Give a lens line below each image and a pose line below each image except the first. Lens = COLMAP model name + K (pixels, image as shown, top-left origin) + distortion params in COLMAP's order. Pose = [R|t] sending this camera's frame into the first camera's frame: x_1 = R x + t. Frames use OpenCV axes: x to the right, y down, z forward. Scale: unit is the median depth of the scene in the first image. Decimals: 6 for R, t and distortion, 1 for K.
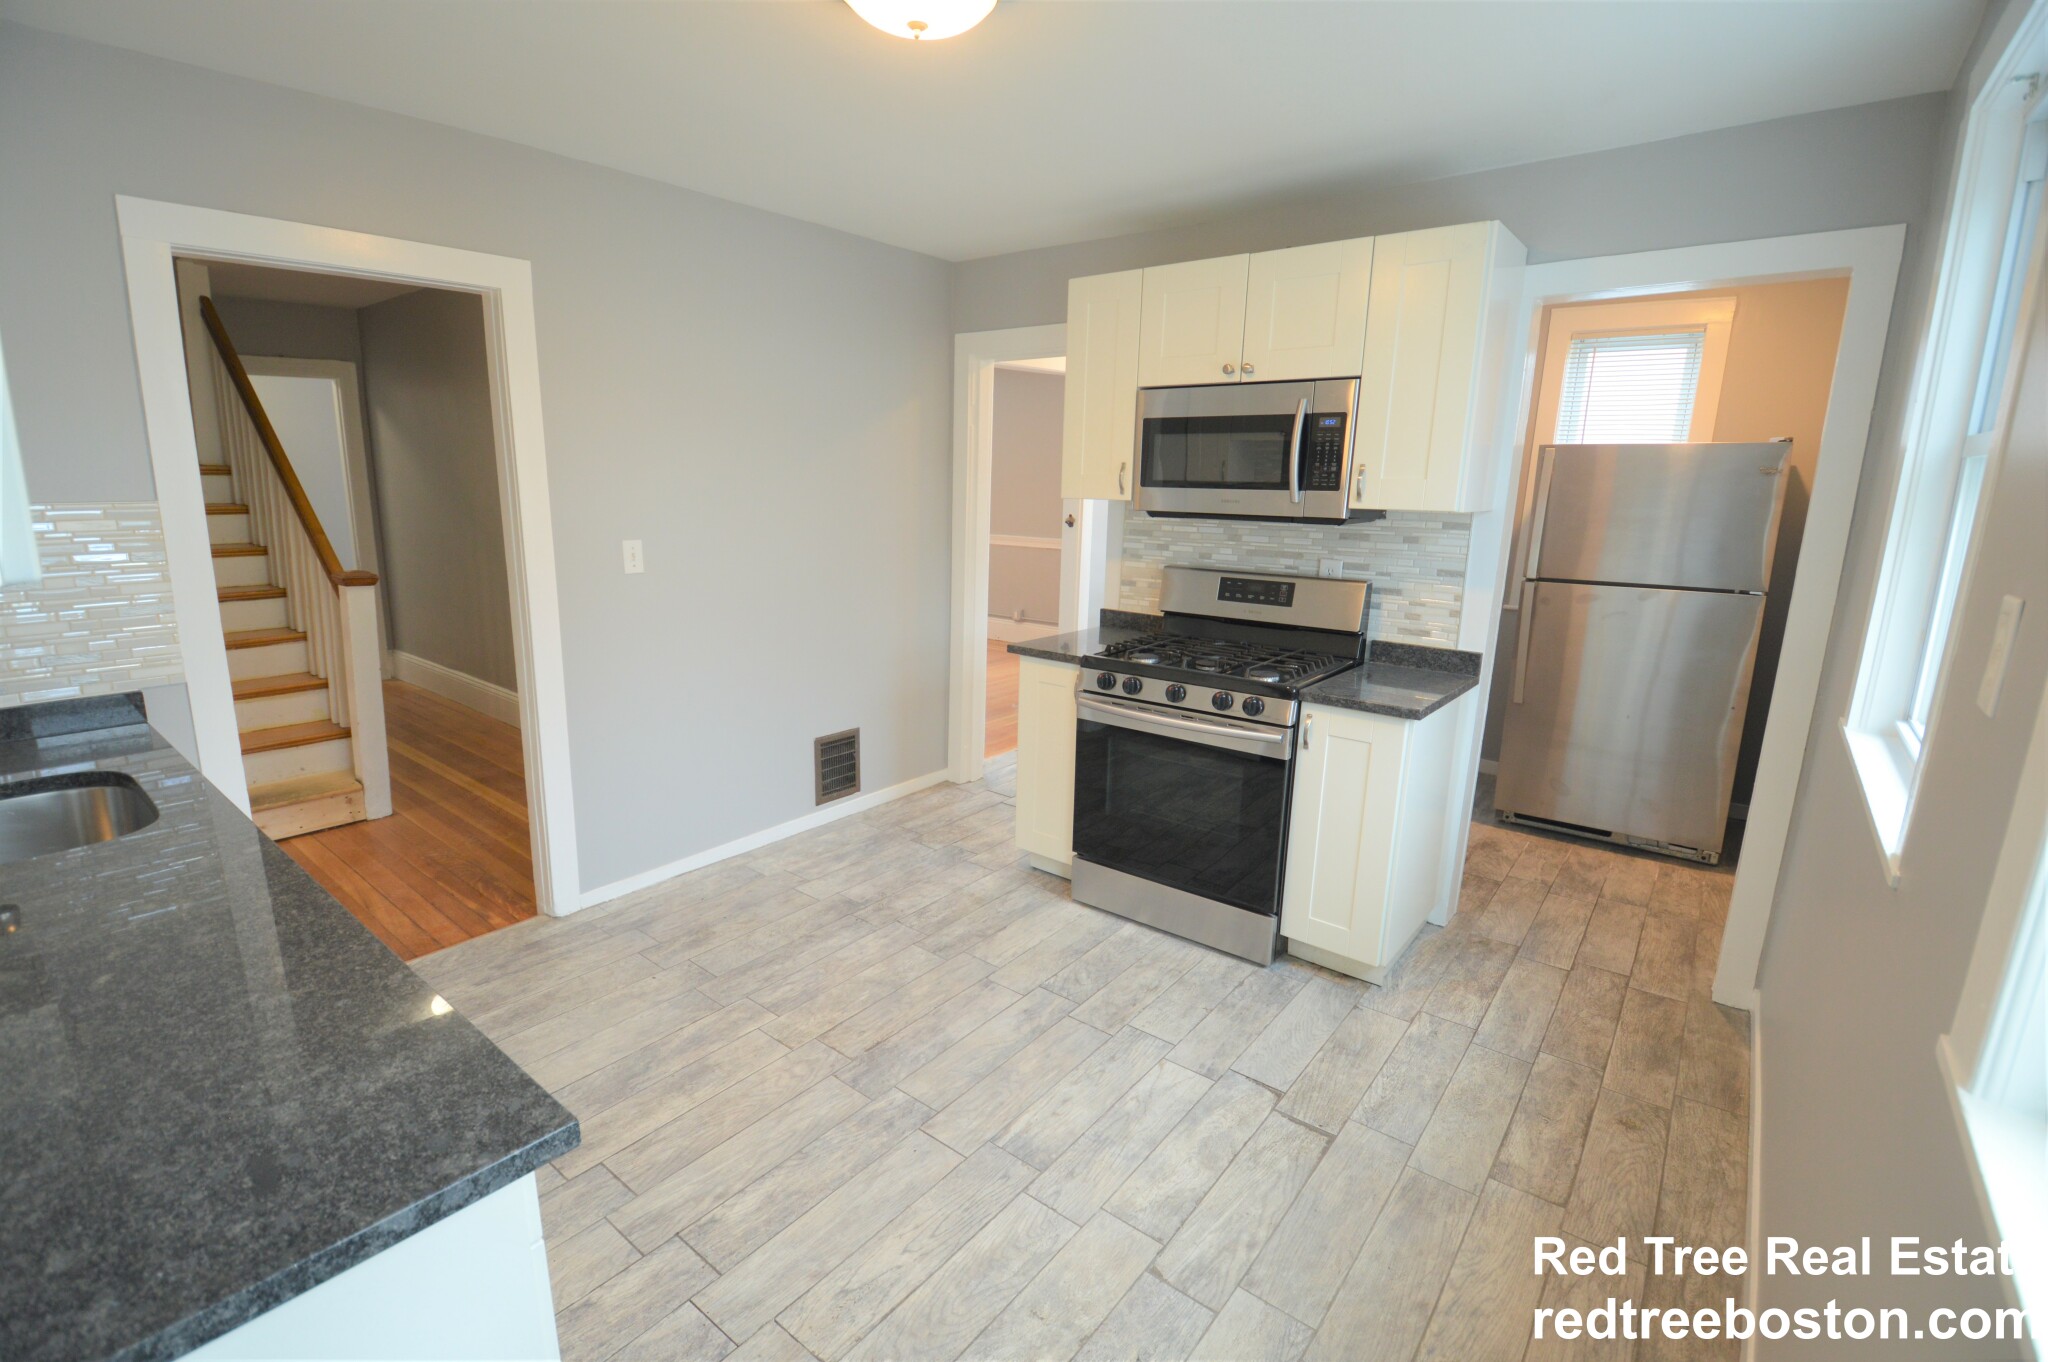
lens RADIAL K [[915.4, 0, 1017.7], [0, 915.4, 662.0], [0, 0, 1]] dist [0.000378, -0.010158]
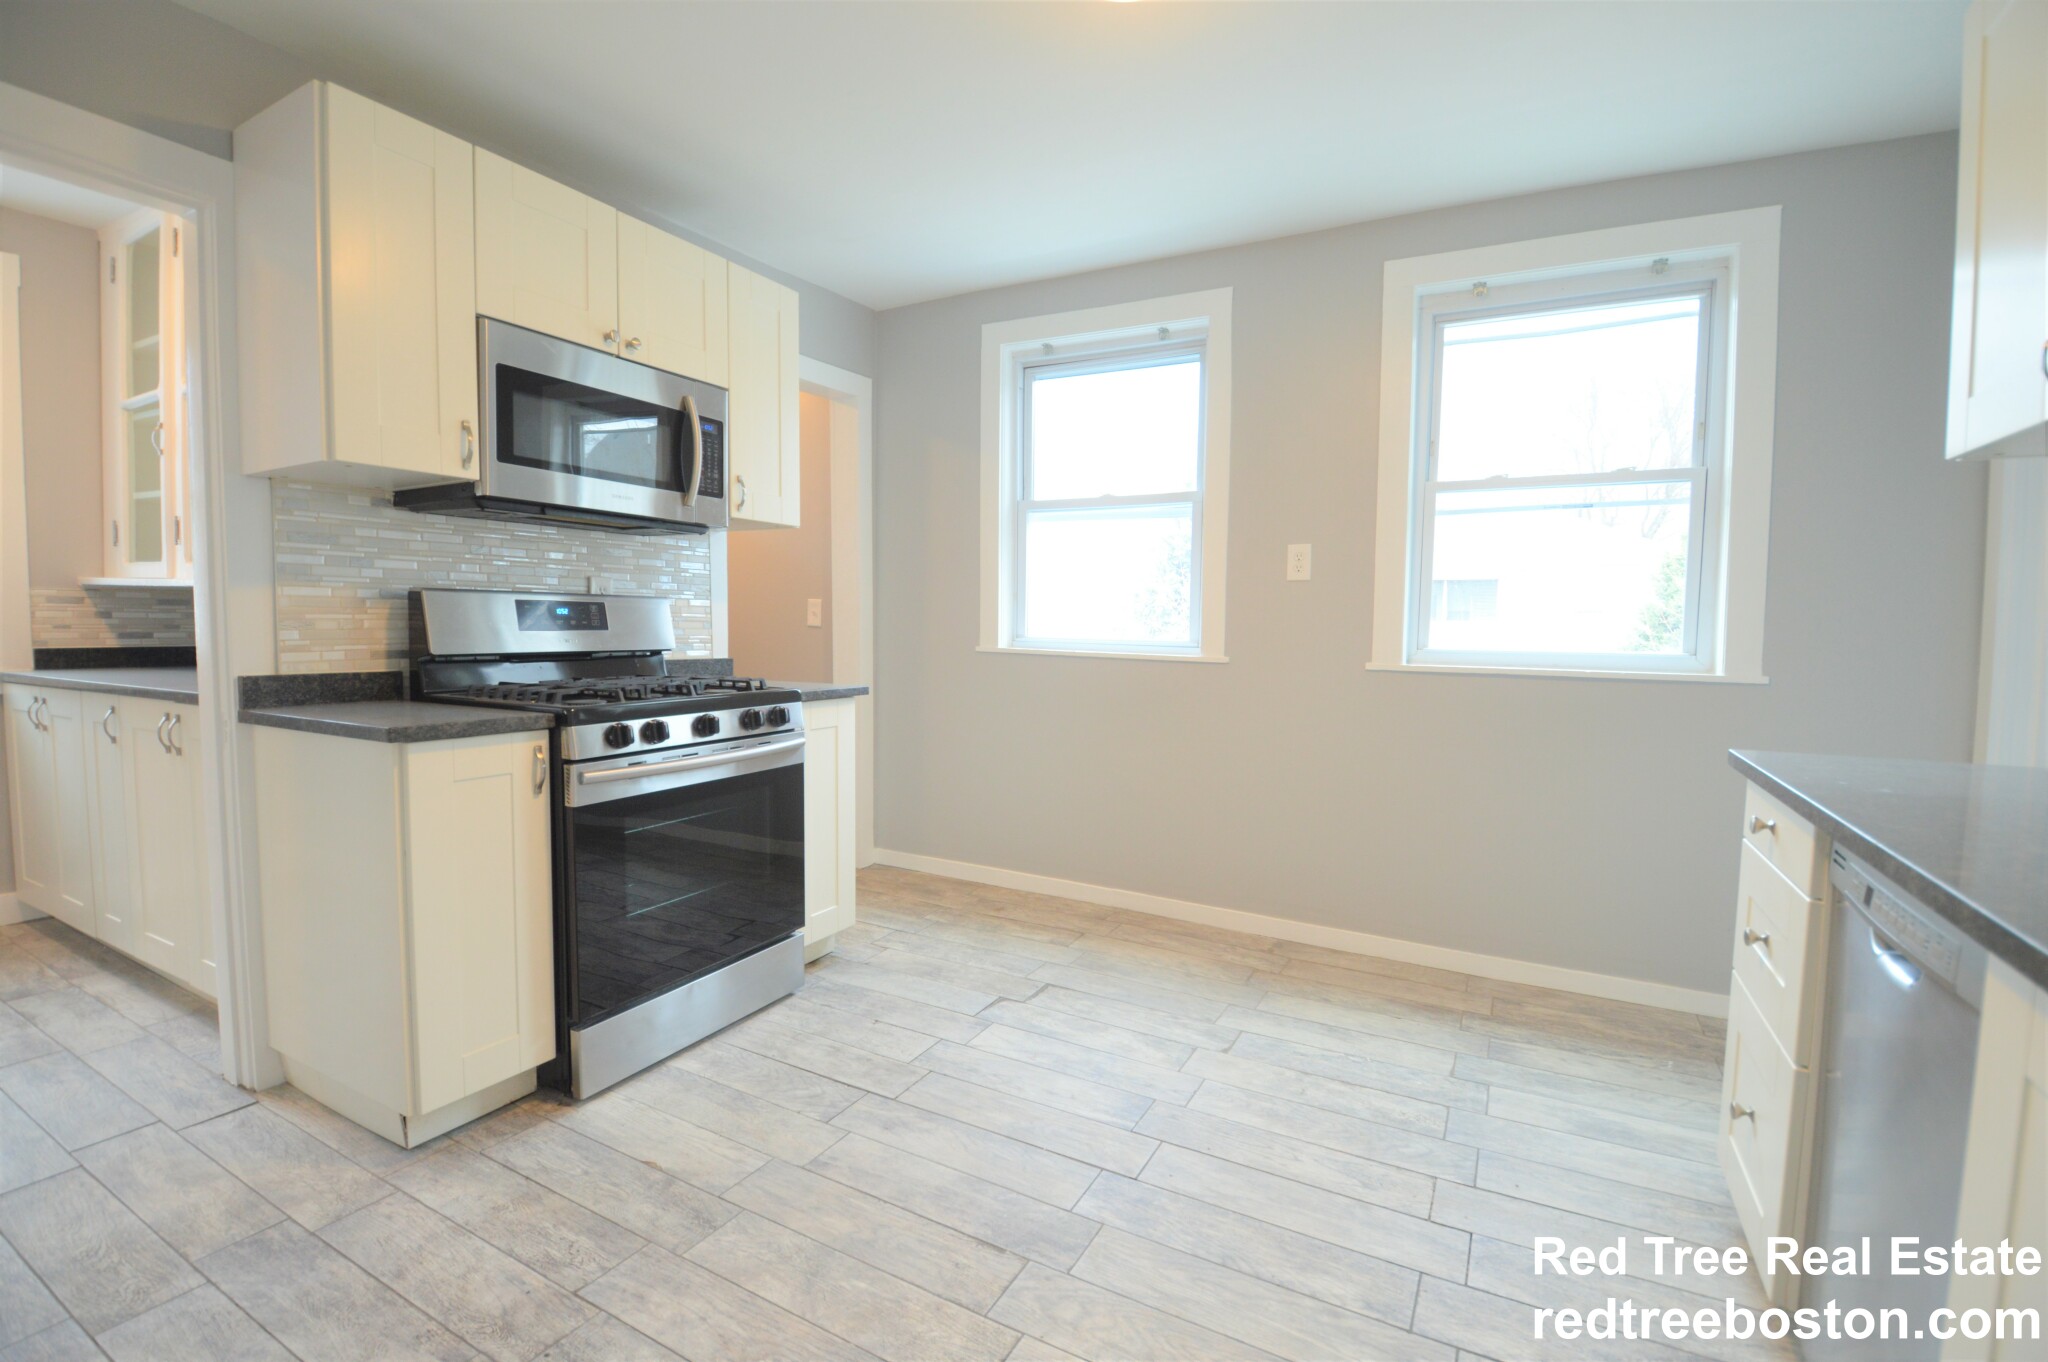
lens RADIAL K [[915.4, 0, 1010.1], [0, 915.4, 665.8], [0, 0, 1]] dist [0.000378, -0.010158]
pose [[-0.157766, -0.070483, 0.984958, -0.737064], [0.176340, 0.979406, 0.098331, -0.055409], [-0.971604, 0.189201, -0.142088, 0.935392]]
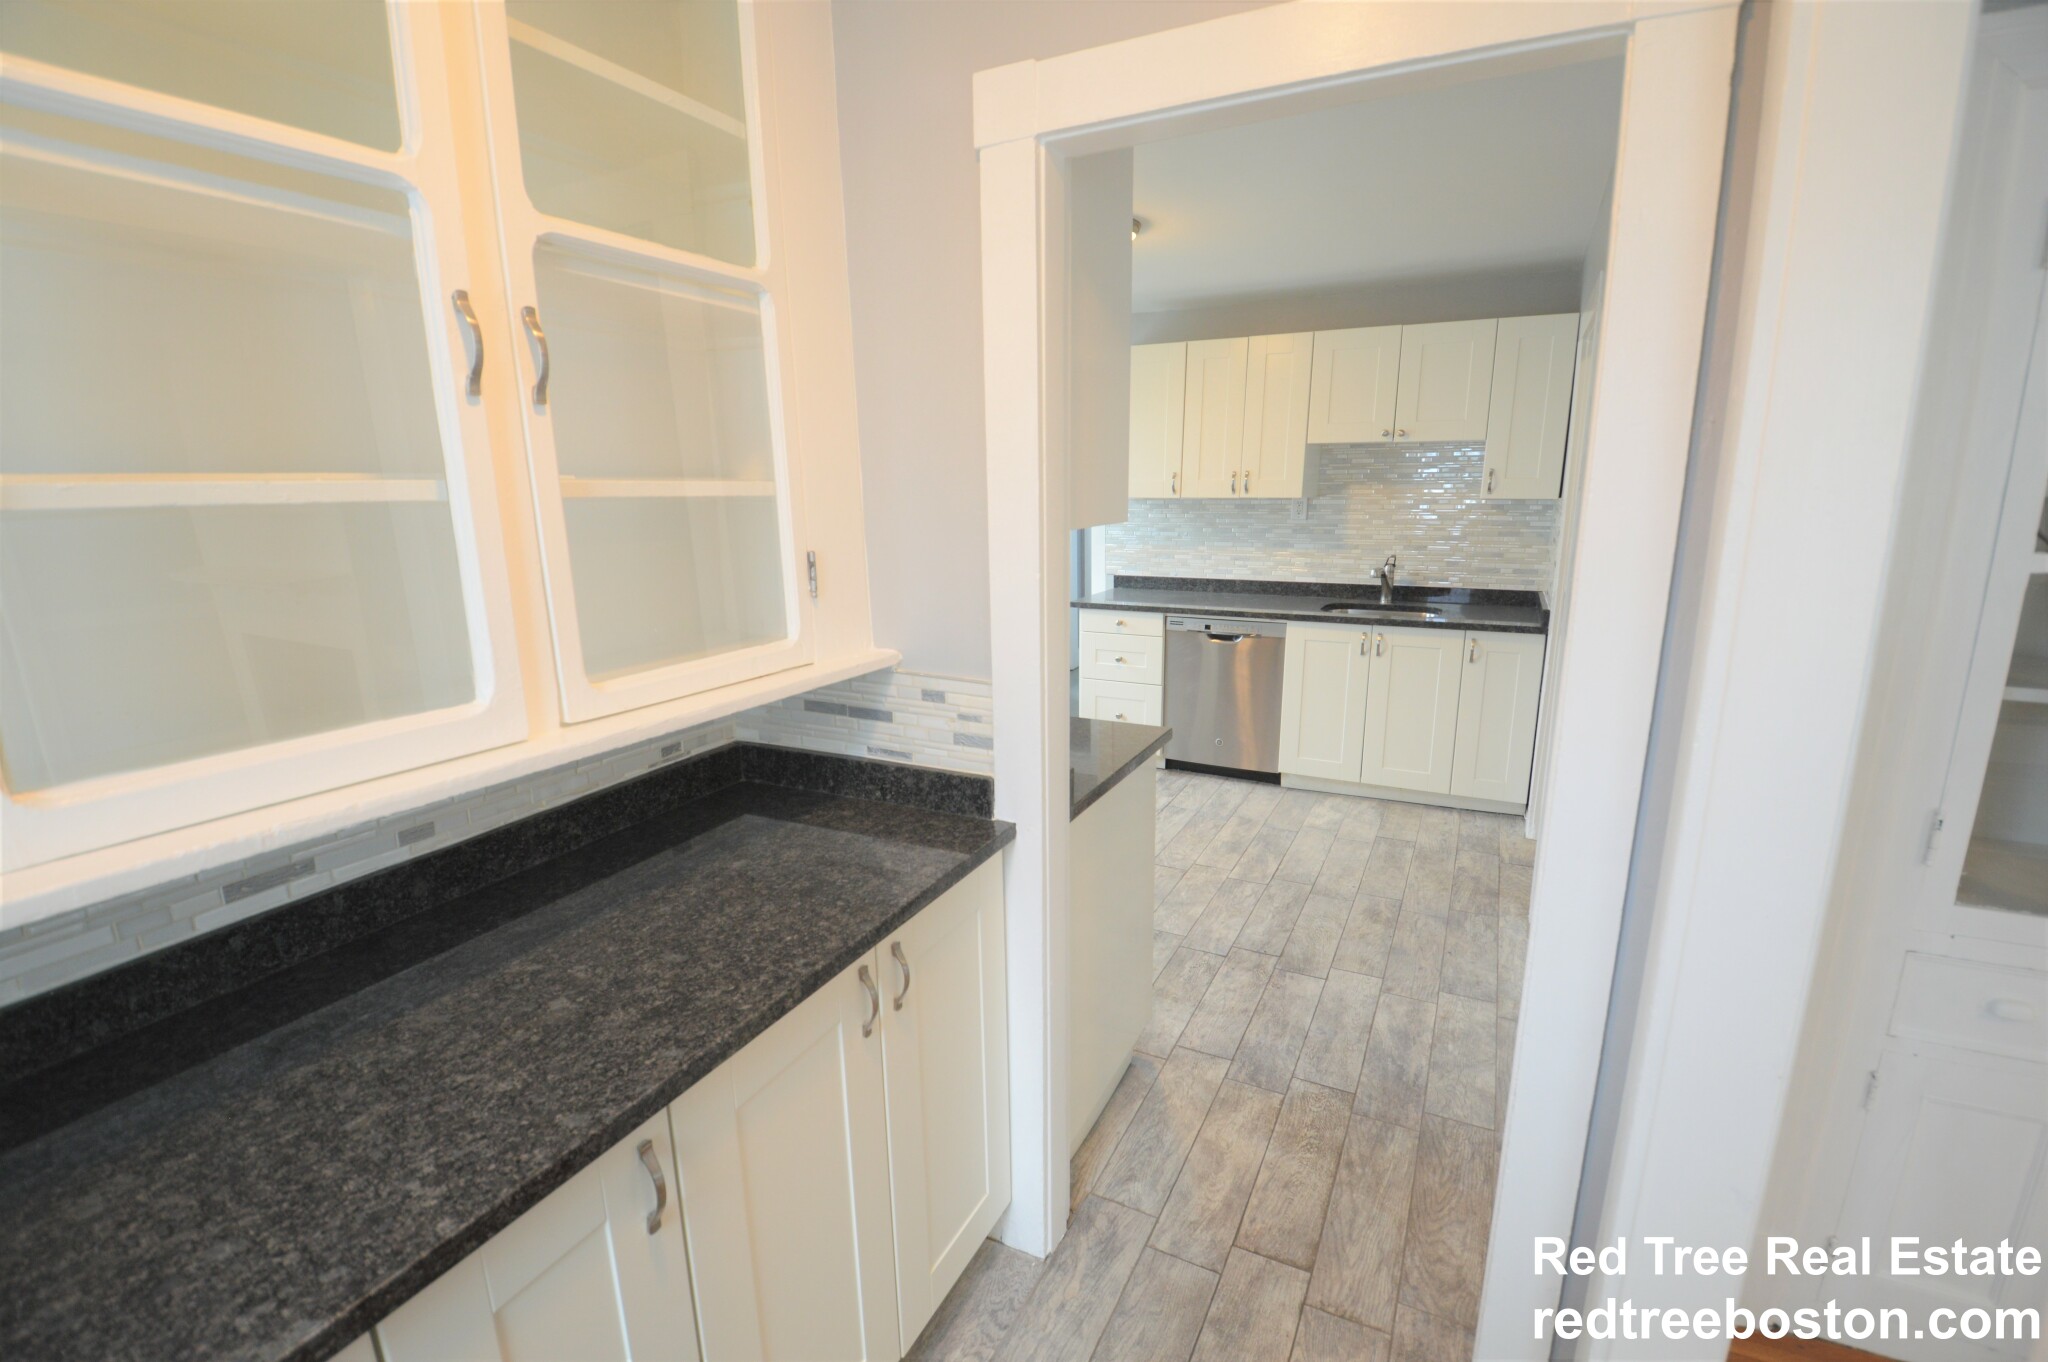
lens RADIAL K [[915.4, 0, 1012.5], [0, 915.4, 680.5], [0, 0, 1]] dist [0.000378, -0.010158]
pose [[-0.981333, 0.035925, -0.188931, 0.298050], [-0.042466, 0.917670, 0.395068, -0.405132], [0.187569, 0.395716, -0.899014, 2.019503]]
